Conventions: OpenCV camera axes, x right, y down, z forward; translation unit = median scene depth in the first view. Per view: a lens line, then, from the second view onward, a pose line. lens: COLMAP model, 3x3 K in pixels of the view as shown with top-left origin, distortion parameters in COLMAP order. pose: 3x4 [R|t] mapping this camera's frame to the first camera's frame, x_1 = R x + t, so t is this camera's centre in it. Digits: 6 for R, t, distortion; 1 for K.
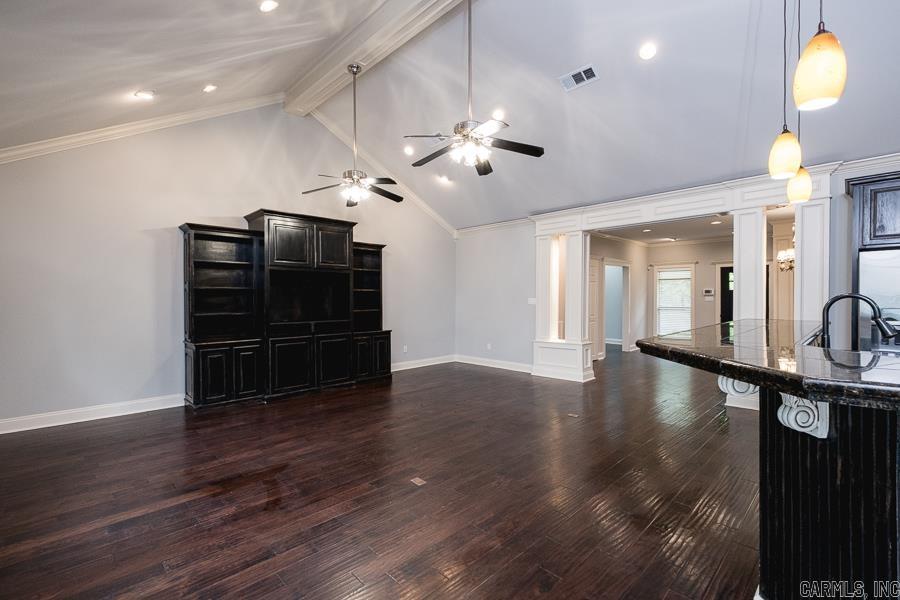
lens RADIAL K [[395.1, 0, 450.6], [0, 395.1, 301.4], [0, 0, 1]] dist [-0.000421, -0.000344]
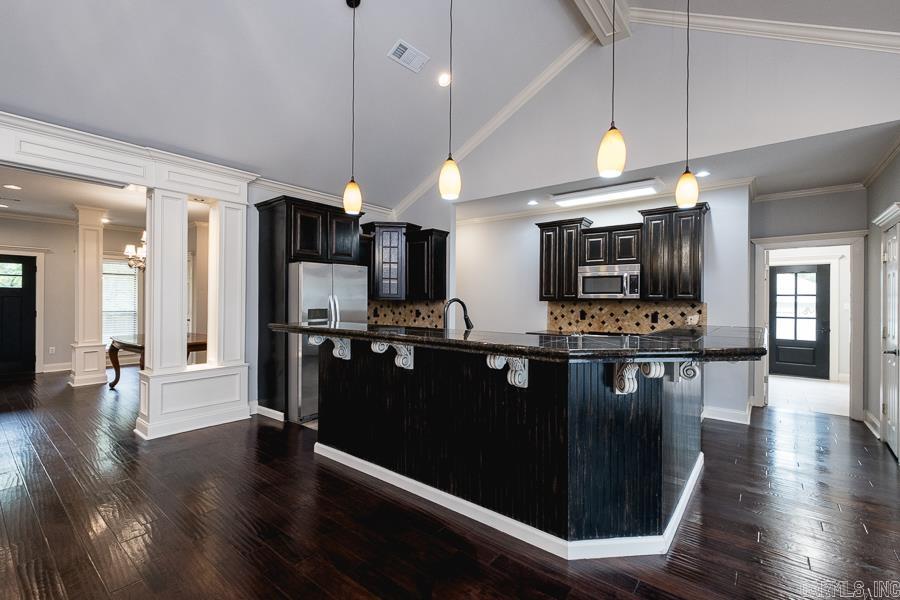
lens RADIAL K [[395.1, 0, 450.6], [0, 395.1, 301.4], [0, 0, 1]] dist [-0.000421, -0.000344]
pose [[-0.130321, 0.000180, 0.991472, -0.109479], [0.000874, 1.000000, -0.000067, -0.003976], [-0.991471, 0.000857, -0.130322, 0.407538]]
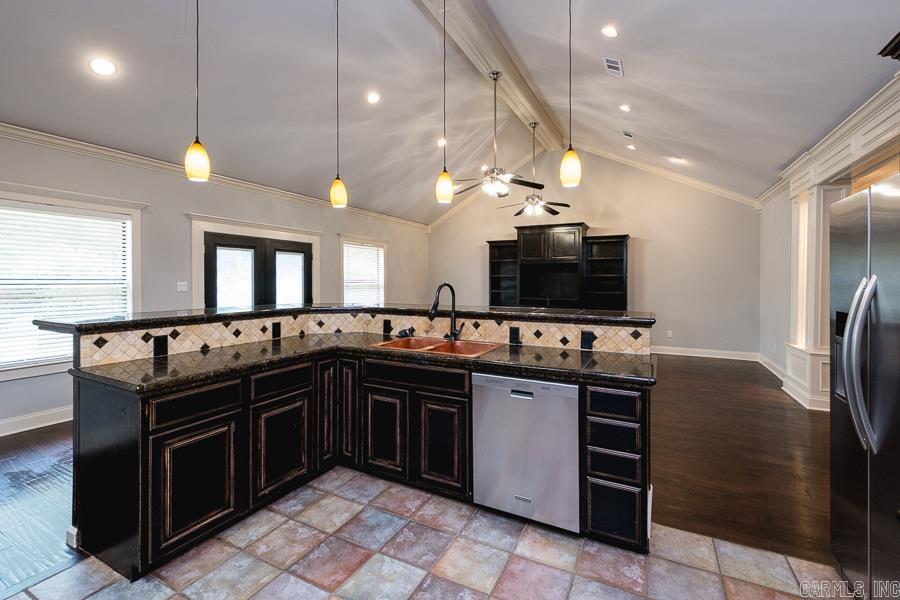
lens RADIAL K [[392.4, 0, 459.9], [0, 392.4, 282.1], [0, 0, 1]] dist [0.000487, 0.000028]
pose [[0.317508, 0.007443, -0.948226, 0.783102], [-0.011513, 0.999926, 0.003994, -0.009832], [0.948186, 0.009649, 0.317570, 0.209016]]
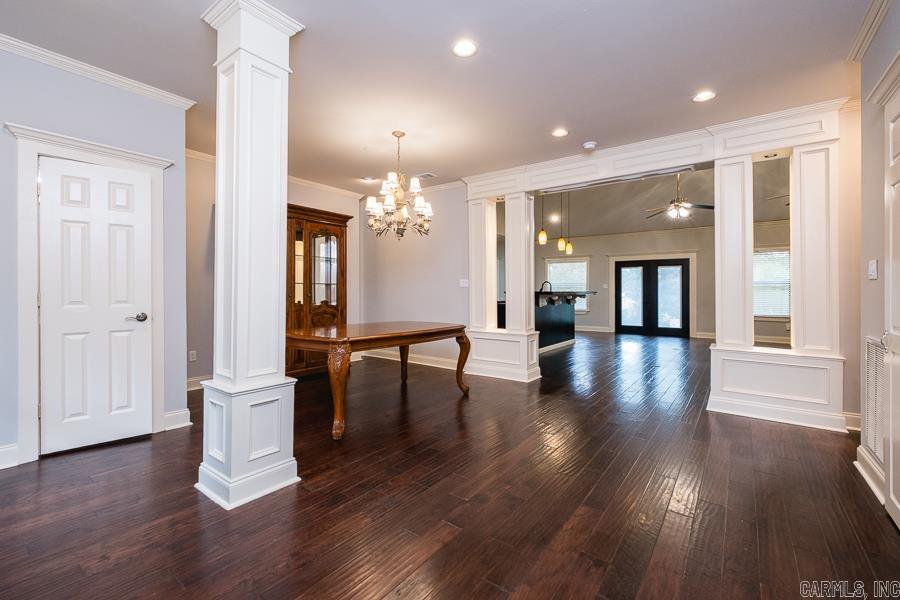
lens RADIAL K [[390.8, 0, 426.0], [0, 390.8, 287.6], [0, 0, 1]] dist [0.001057, 0.000122]
pose [[-0.994317, -0.002390, -0.106435, 0.879509], [-0.002546, 0.999996, 0.001328, 0.013355], [0.106432, 0.001592, -0.994319, 1.589619]]
